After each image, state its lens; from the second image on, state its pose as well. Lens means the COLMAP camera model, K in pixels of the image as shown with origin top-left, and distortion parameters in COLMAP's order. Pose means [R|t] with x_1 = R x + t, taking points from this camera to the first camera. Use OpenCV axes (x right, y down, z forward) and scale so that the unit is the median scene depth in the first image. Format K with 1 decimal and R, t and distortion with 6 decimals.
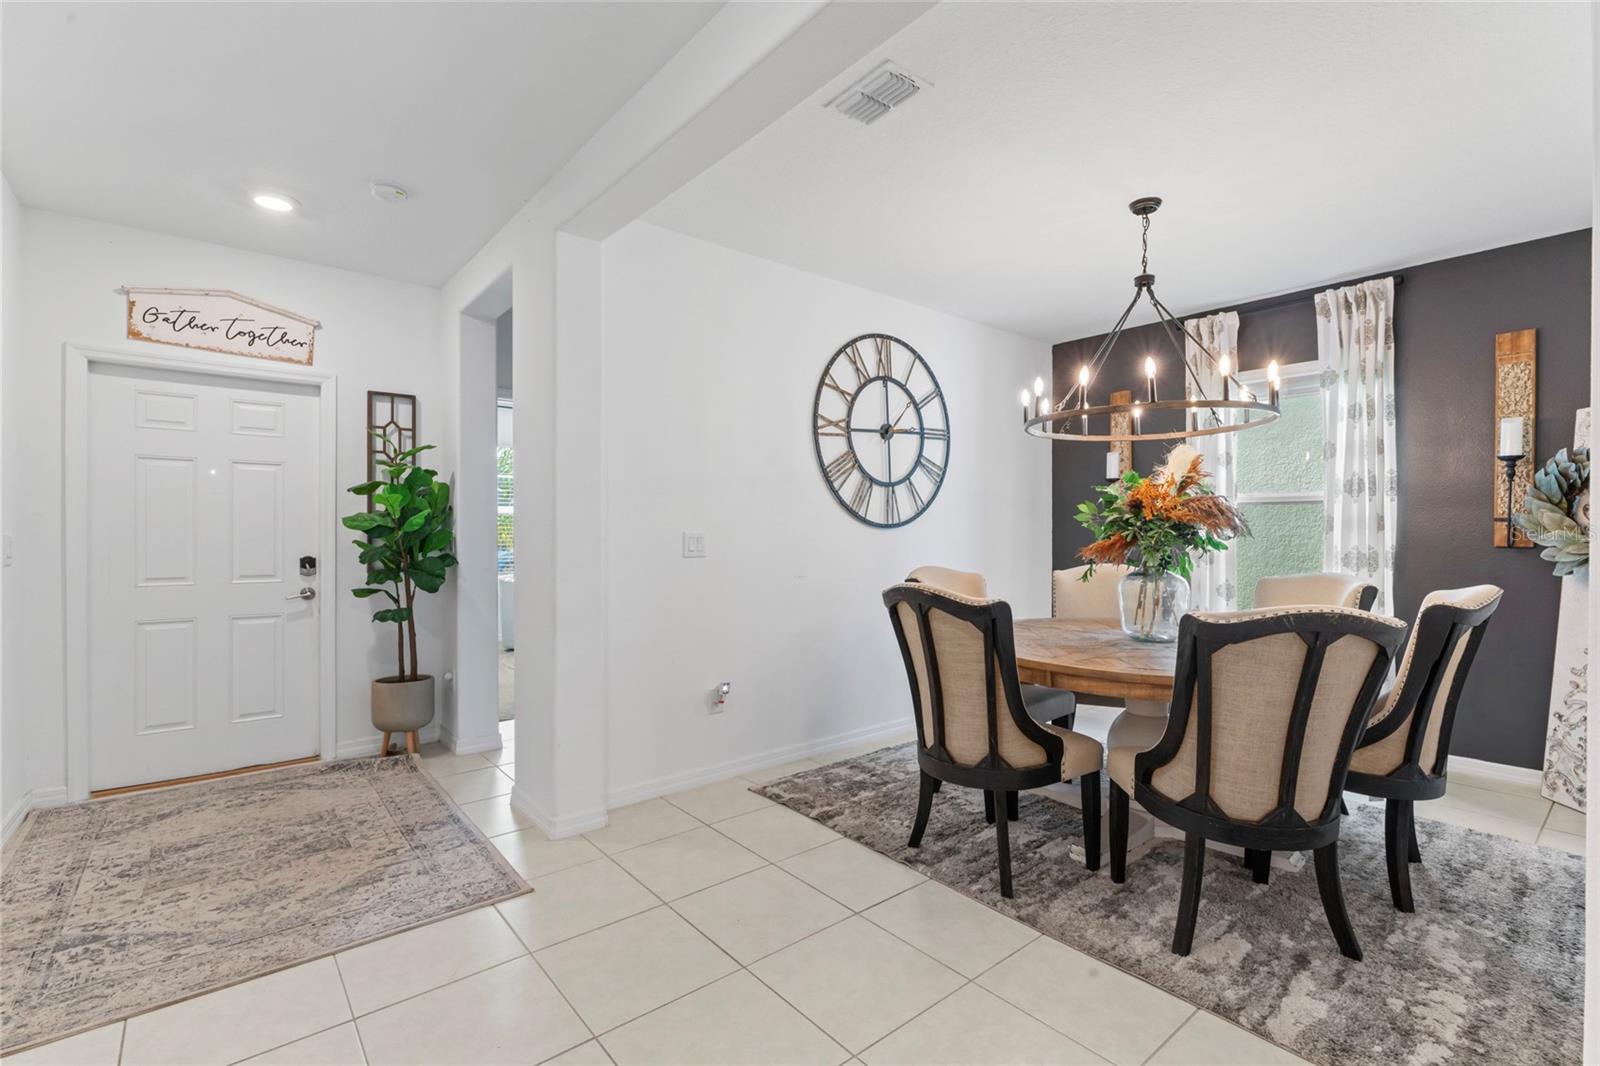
lens RADIAL K [[747.3, 0, 807.7], [0, 747.3, 529.6], [0, 0, 1]] dist [-0.003651, 0.000750]
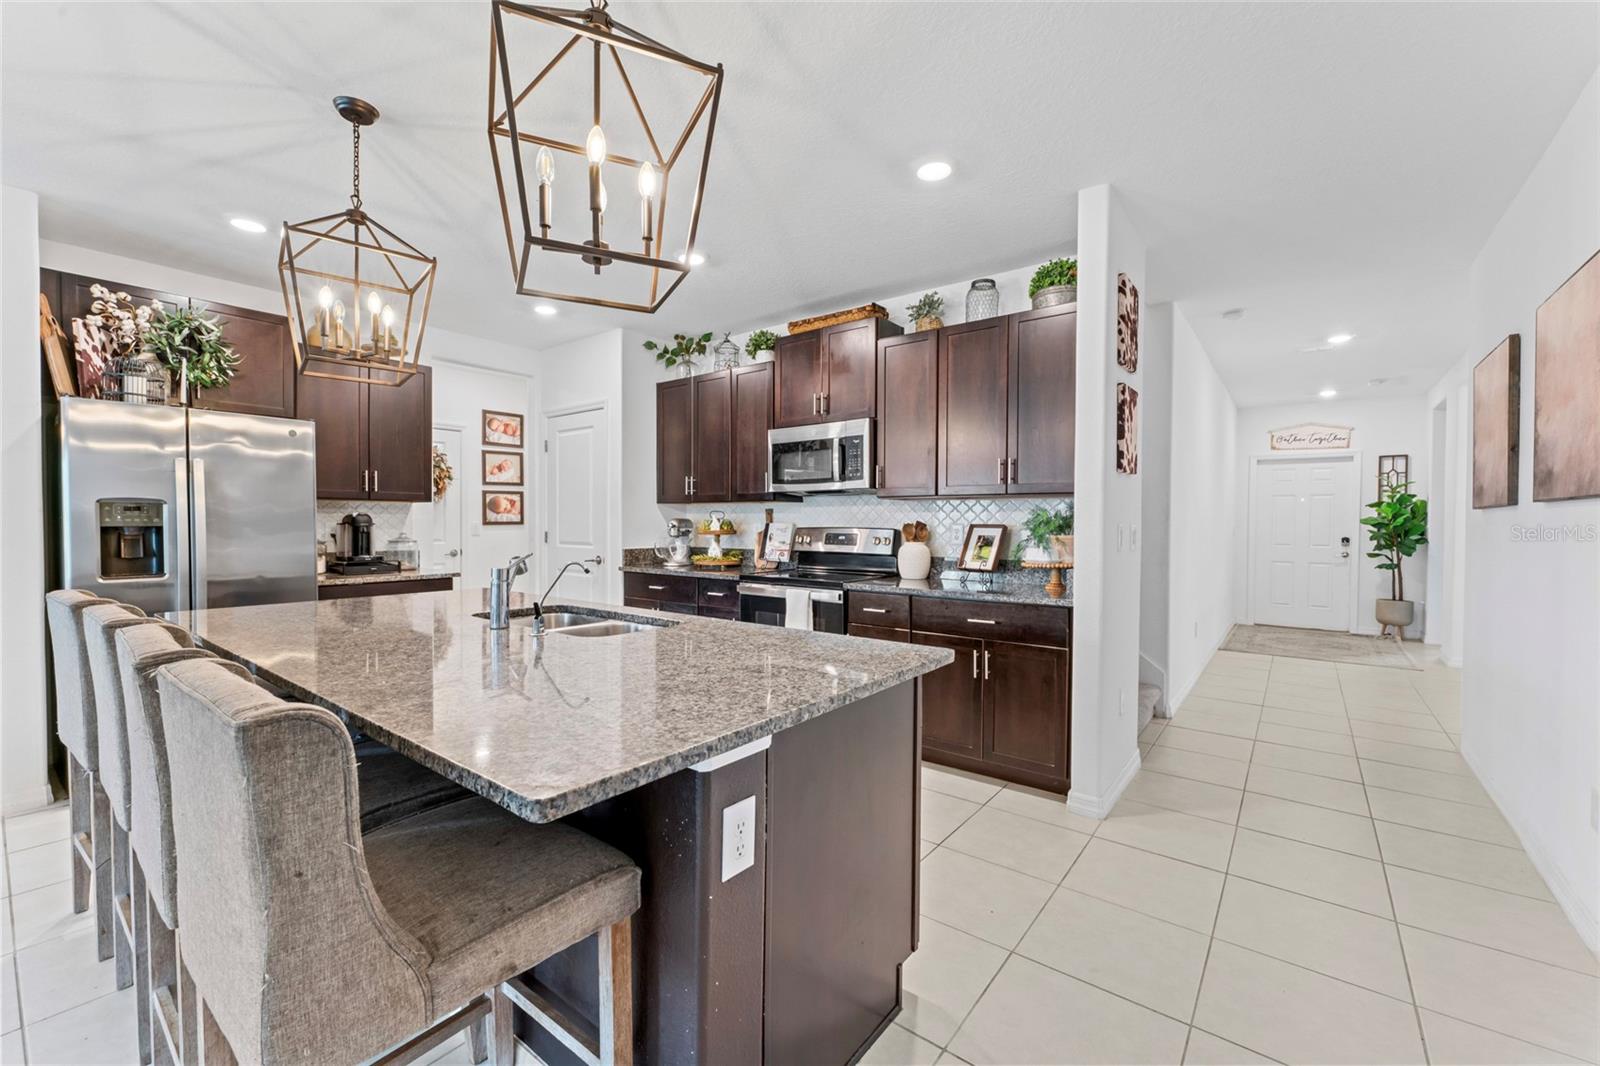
lens RADIAL K [[638.2, 0, 811.8], [0, 638.2, 535.3], [0, 0, 1]] dist [-0.010343, 0.001990]
pose [[0.221094, 0.018186, -0.975083, 0.766517], [-0.002375, 0.999833, 0.018109, 0.001369], [0.975250, -0.001688, 0.221101, -0.898555]]
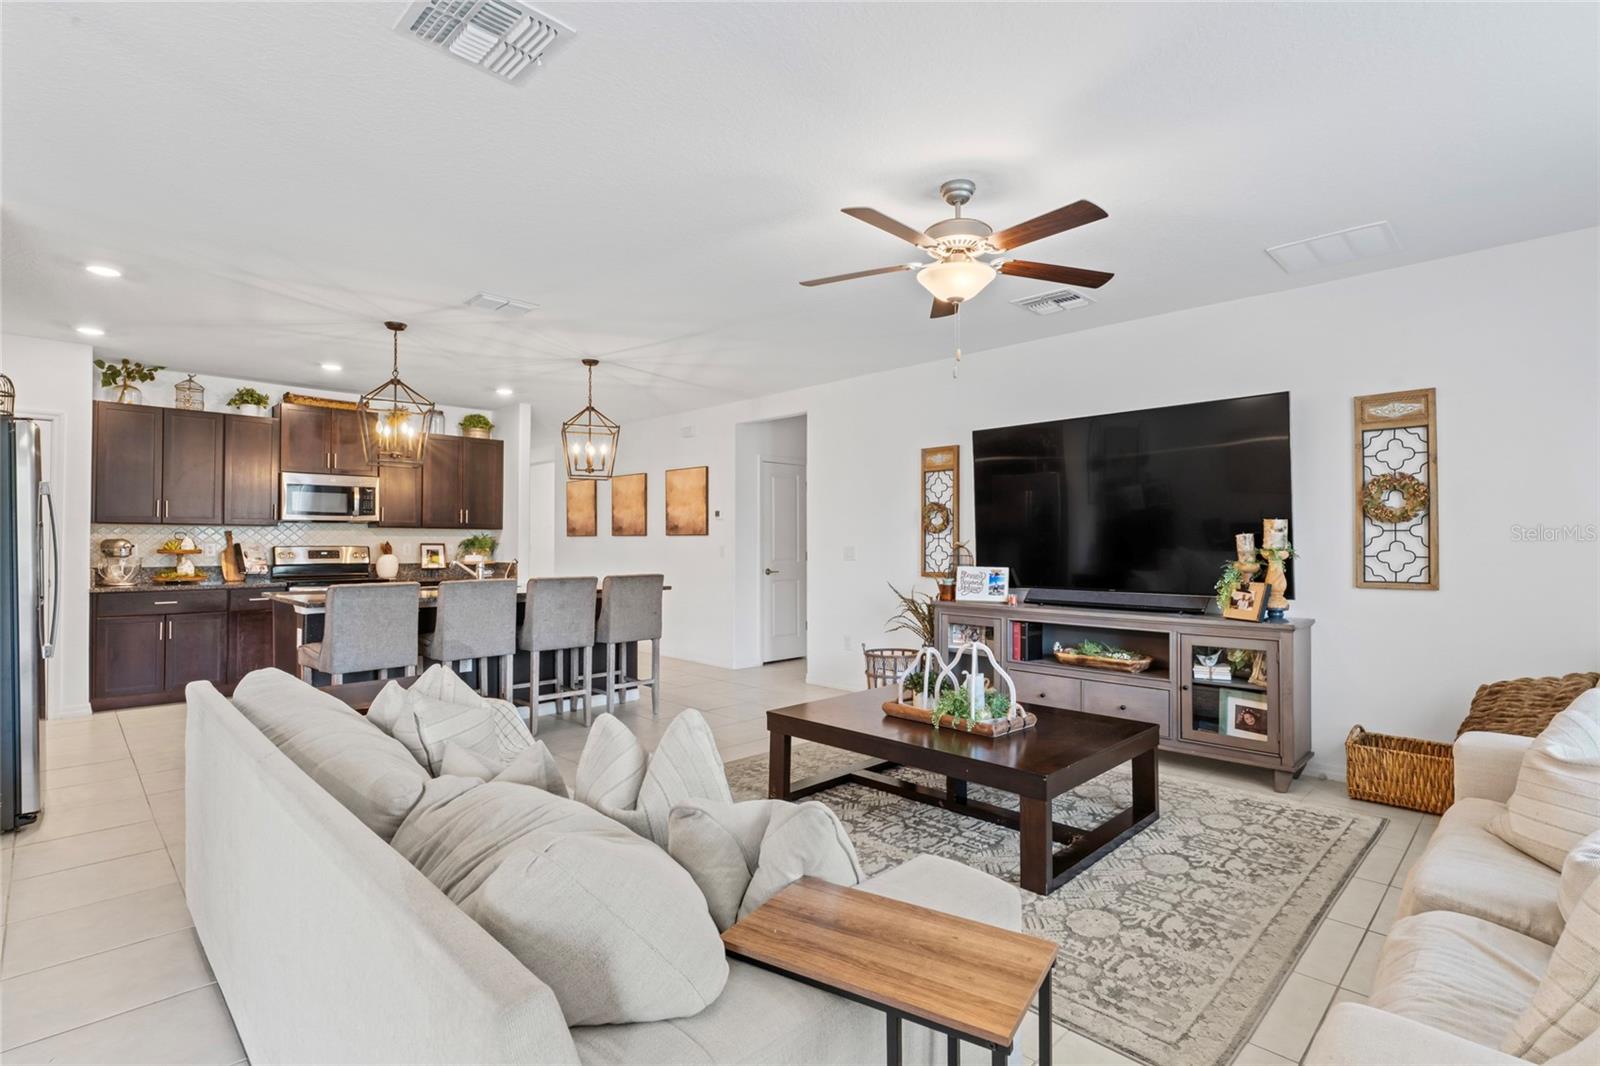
lens RADIAL K [[757.2, 0, 792.9], [0, 757.2, 530.3], [0, 0, 1]] dist [-0.003157, -0.001665]
pose [[0.995888, 0.002305, 0.090564, 0.677459], [-0.000820, 0.999865, -0.016431, -0.001252], [-0.090590, 0.016289, 0.995755, -2.459688]]
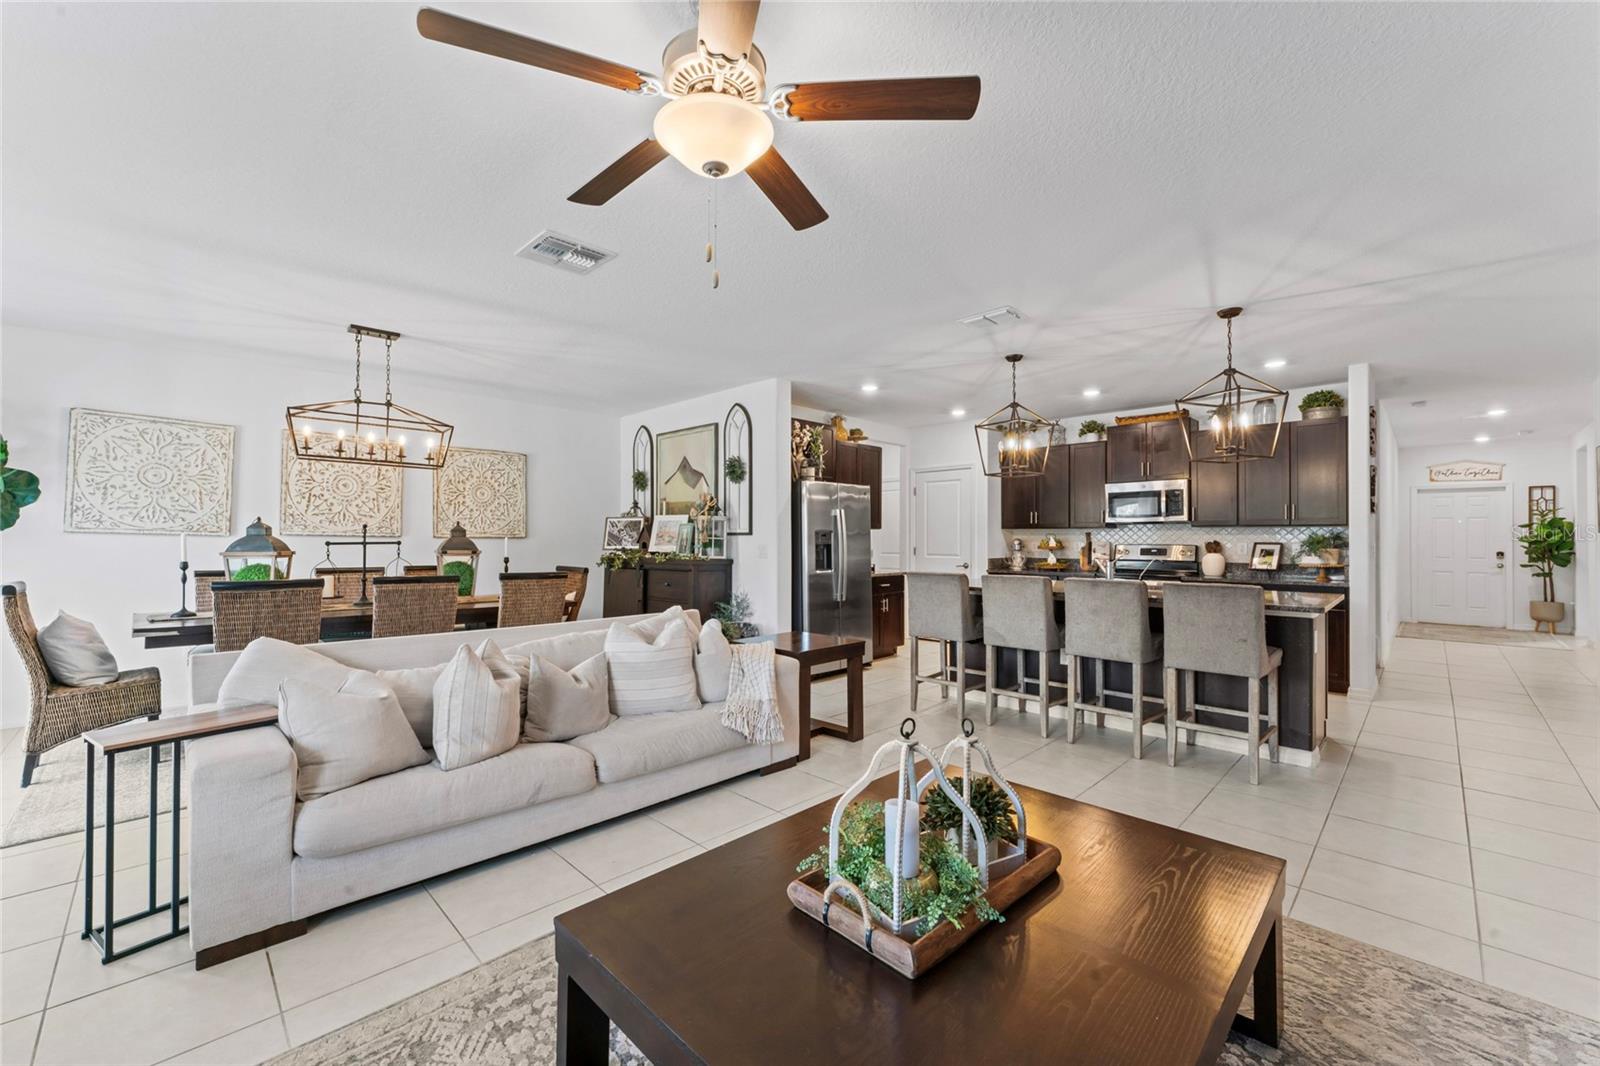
lens RADIAL K [[638.2, 0, 800.8], [0, 638.2, 533.9], [0, 0, 1]] dist [-0.010343, 0.001990]
pose [[0.099249, -0.010224, -0.995010, 1.324375], [-0.000751, 0.999946, -0.010350, -0.002423], [0.995062, 0.001775, 0.099236, -1.705385]]
